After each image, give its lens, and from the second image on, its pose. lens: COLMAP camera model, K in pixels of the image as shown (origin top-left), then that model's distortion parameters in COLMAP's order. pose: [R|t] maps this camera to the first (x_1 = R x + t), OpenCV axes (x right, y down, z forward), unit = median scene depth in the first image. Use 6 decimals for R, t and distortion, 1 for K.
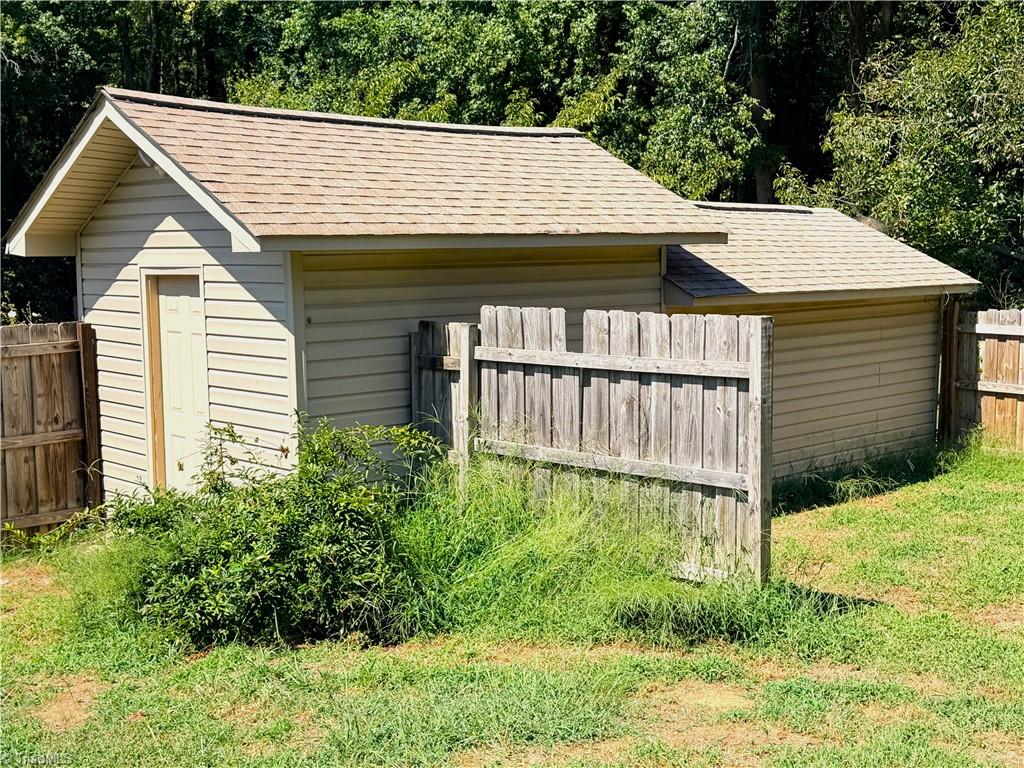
lens RADIAL K [[1315.6, 0, 512.2], [0, 1315.6, 383.9], [0, 0, 1]] dist [0.179599, 0.007713]
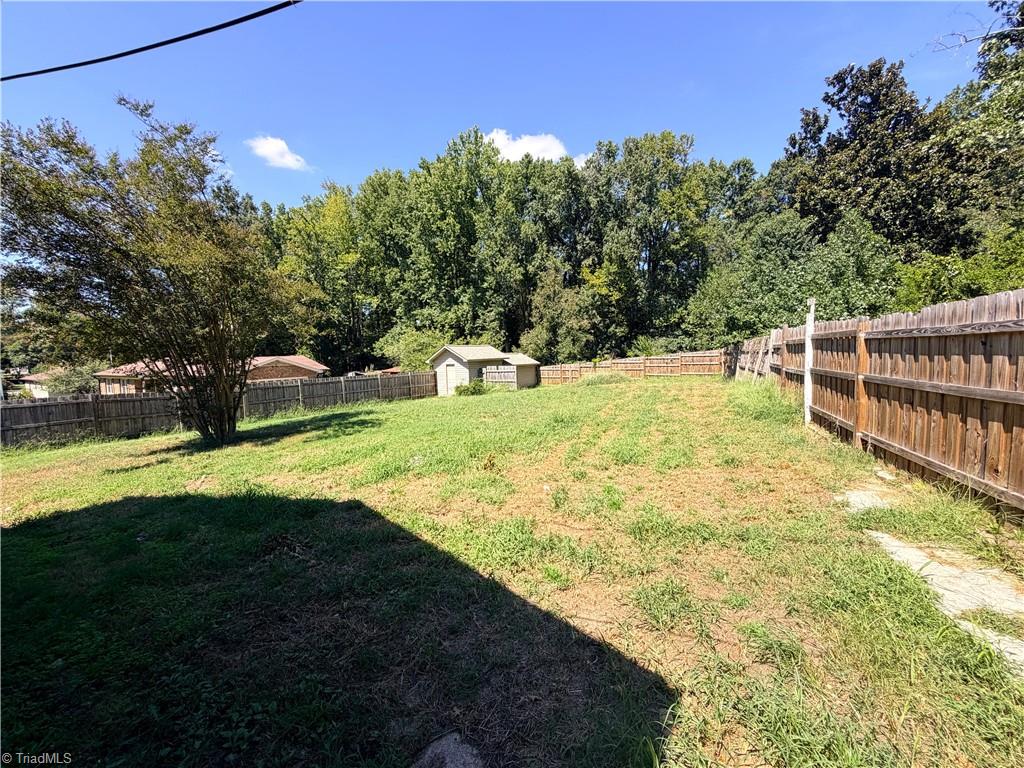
lens RADIAL K [[408.3, 0, 510.5], [0, 408.3, 384.6], [0, 0, 1]] dist [0.000760, 0.000140]
pose [[0.976221, -0.042401, 0.212590, -0.371252], [0.050799, 0.998123, -0.034195, 0.139030], [-0.210741, 0.044181, 0.976543, -1.439474]]
